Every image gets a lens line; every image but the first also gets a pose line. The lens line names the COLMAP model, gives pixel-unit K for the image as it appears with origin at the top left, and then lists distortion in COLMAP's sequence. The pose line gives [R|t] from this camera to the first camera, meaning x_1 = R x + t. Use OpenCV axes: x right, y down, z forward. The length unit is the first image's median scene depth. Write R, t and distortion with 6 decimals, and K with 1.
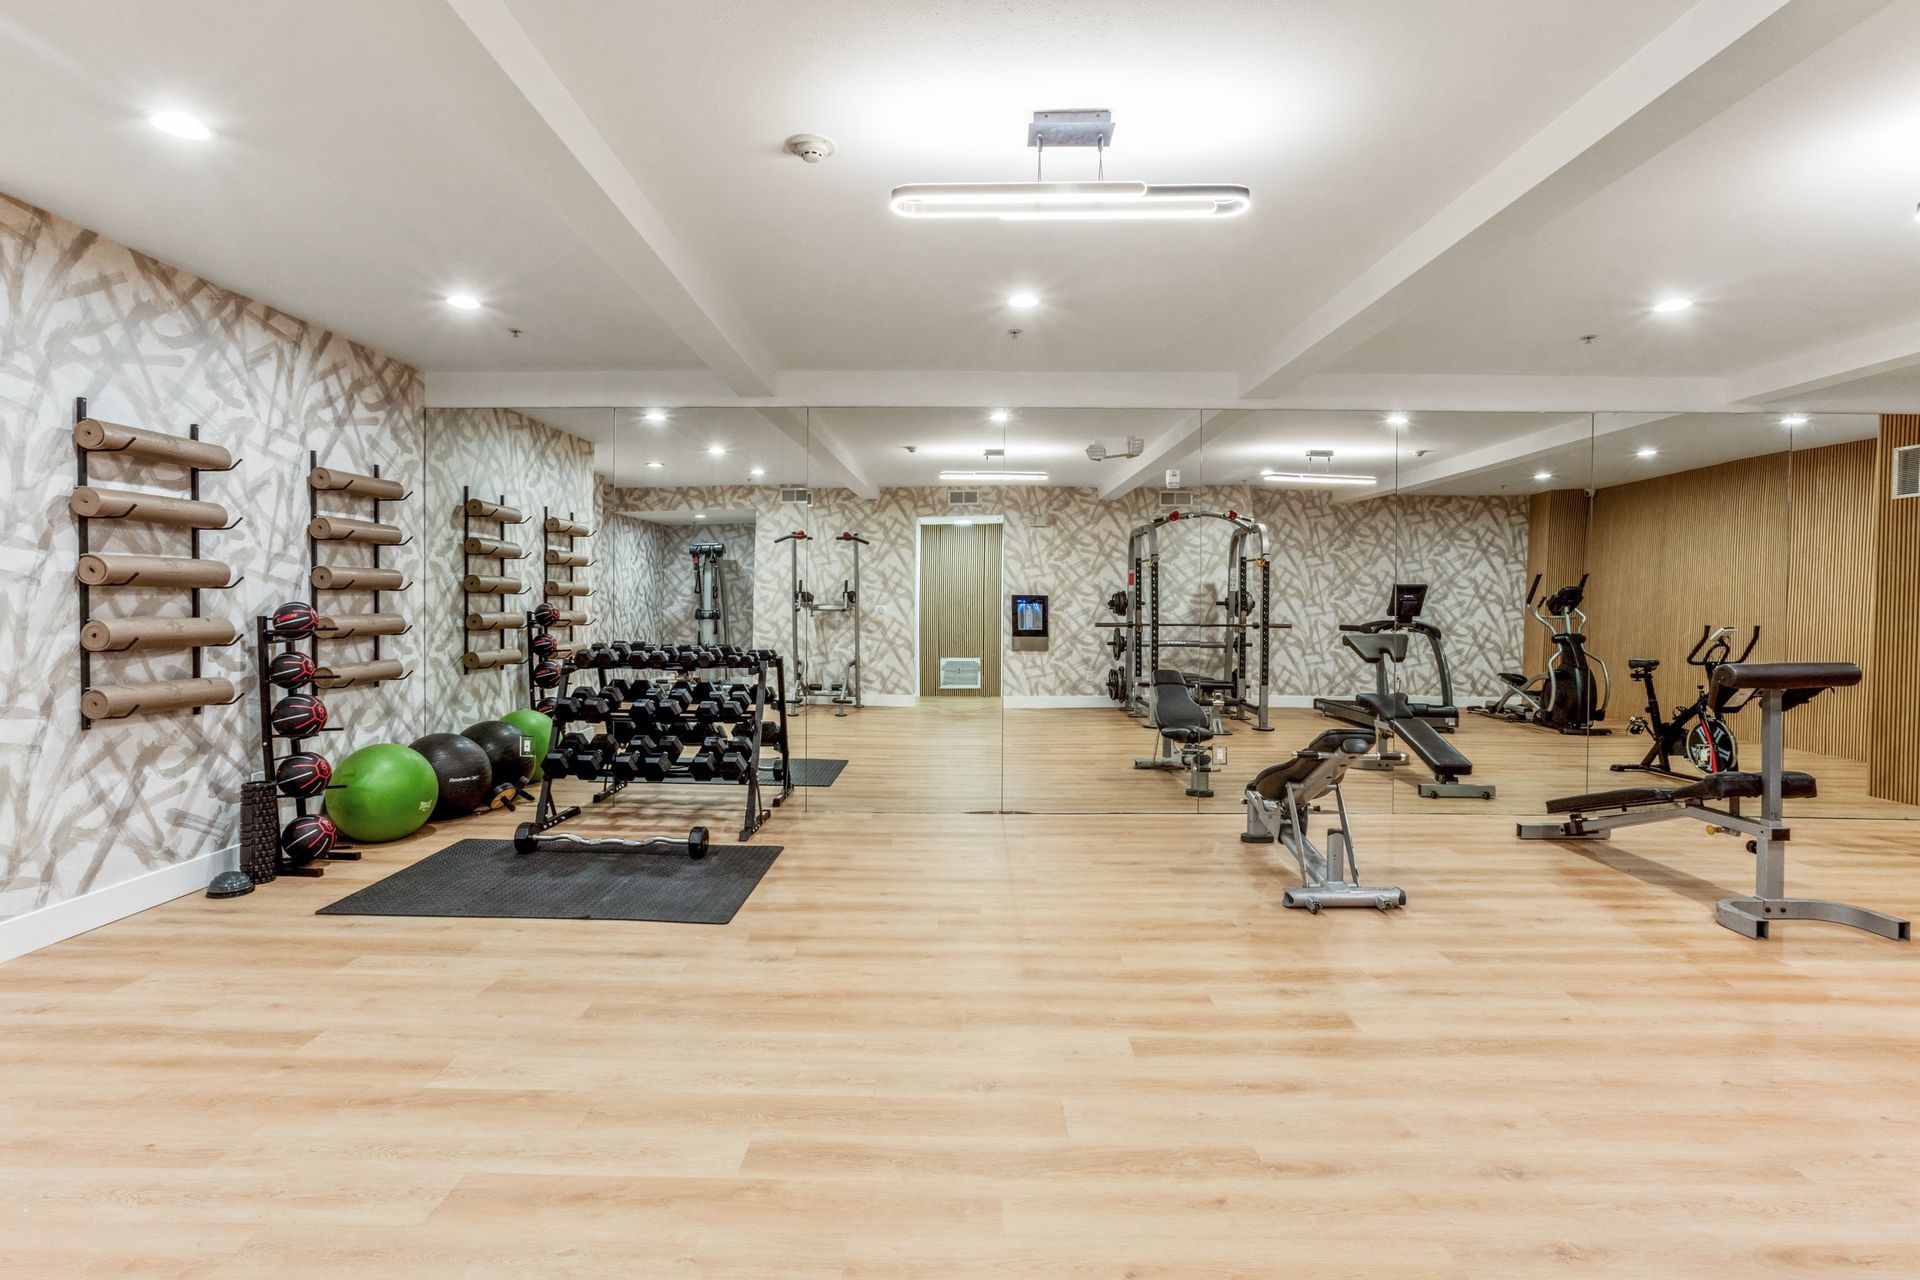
lens RADIAL K [[937.9, 0, 947.5], [0, 937.9, 622.6], [0, 0, 1]] dist [-0.038850, 0.021854]
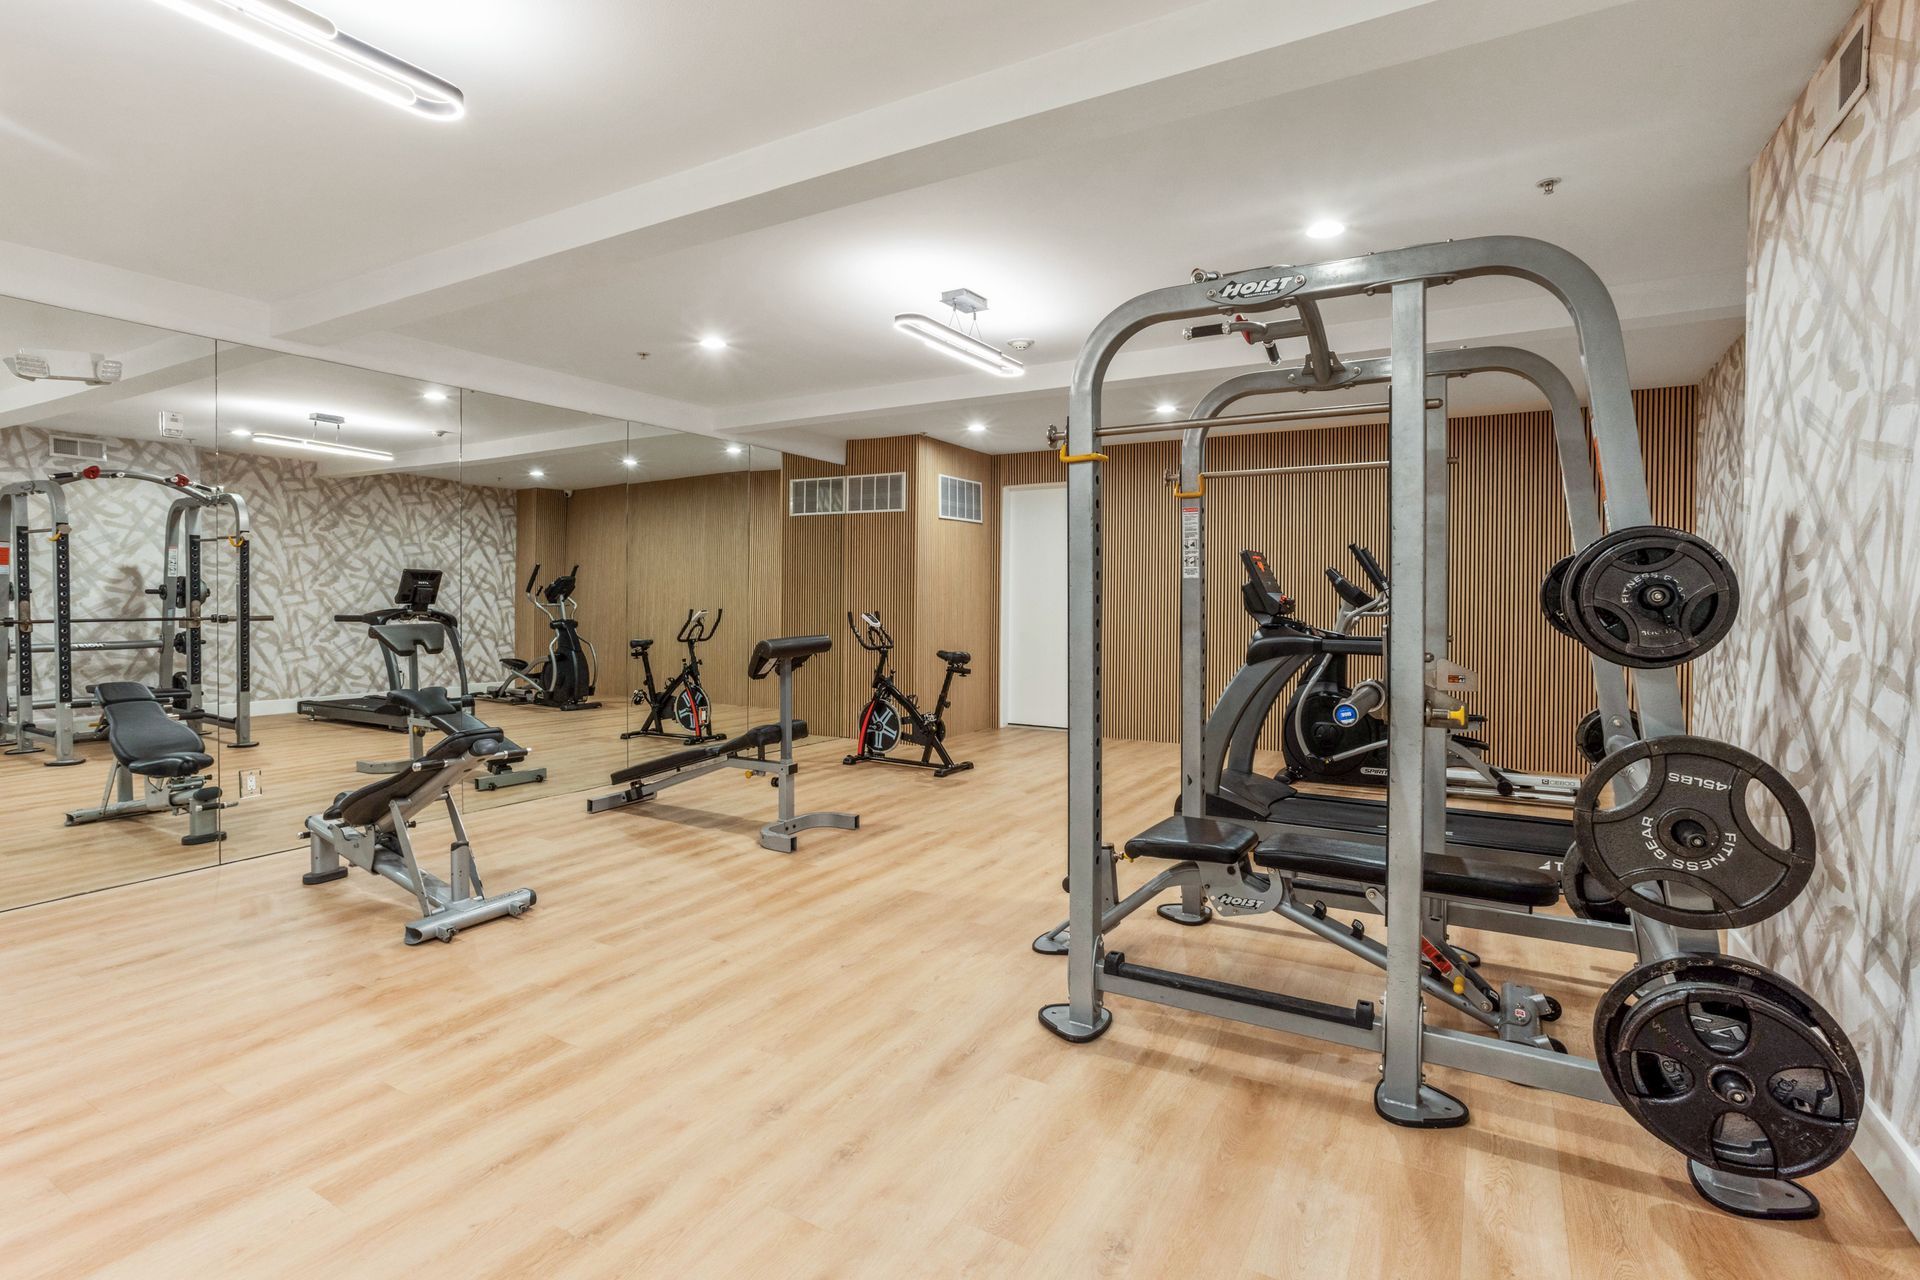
lens RADIAL K [[937.9, 0, 947.5], [0, 937.9, 622.6], [0, 0, 1]] dist [-0.038850, 0.021854]
pose [[0.500958, -0.029397, 0.864972, -0.093555], [0.016946, 0.999565, 0.024156, -0.004002], [-0.865305, 0.002557, 0.501239, 0.109572]]
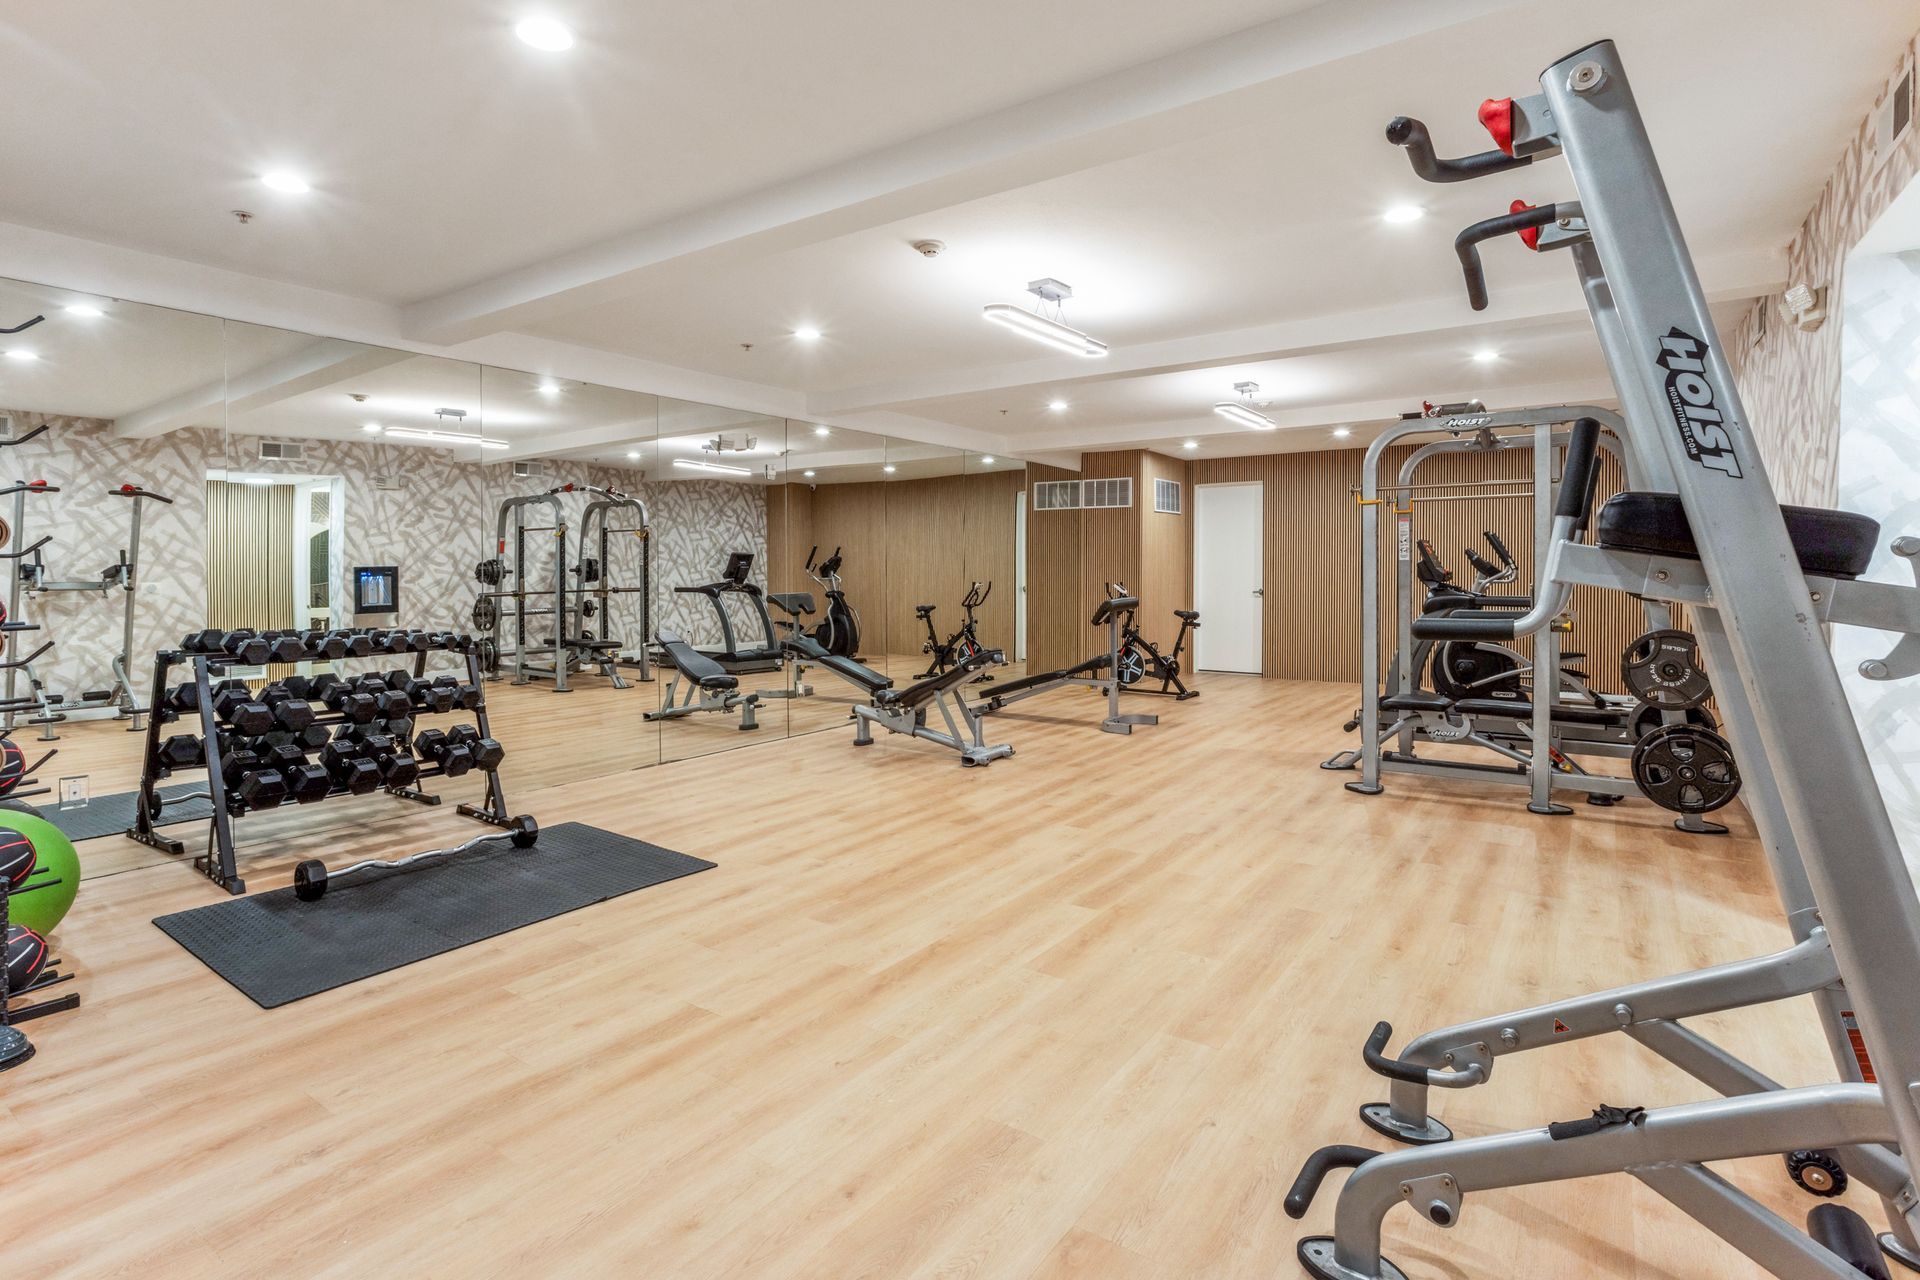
lens RADIAL K [[952.5, 0, 959.4], [0, 952.5, 587.9], [0, 0, 1]] dist [-0.038298, 0.023559]
pose [[0.557367, -0.023521, 0.829933, -0.738702], [0.023530, 0.999645, 0.012528, -0.009385], [-0.829933, 0.012546, 0.557722, 0.098631]]
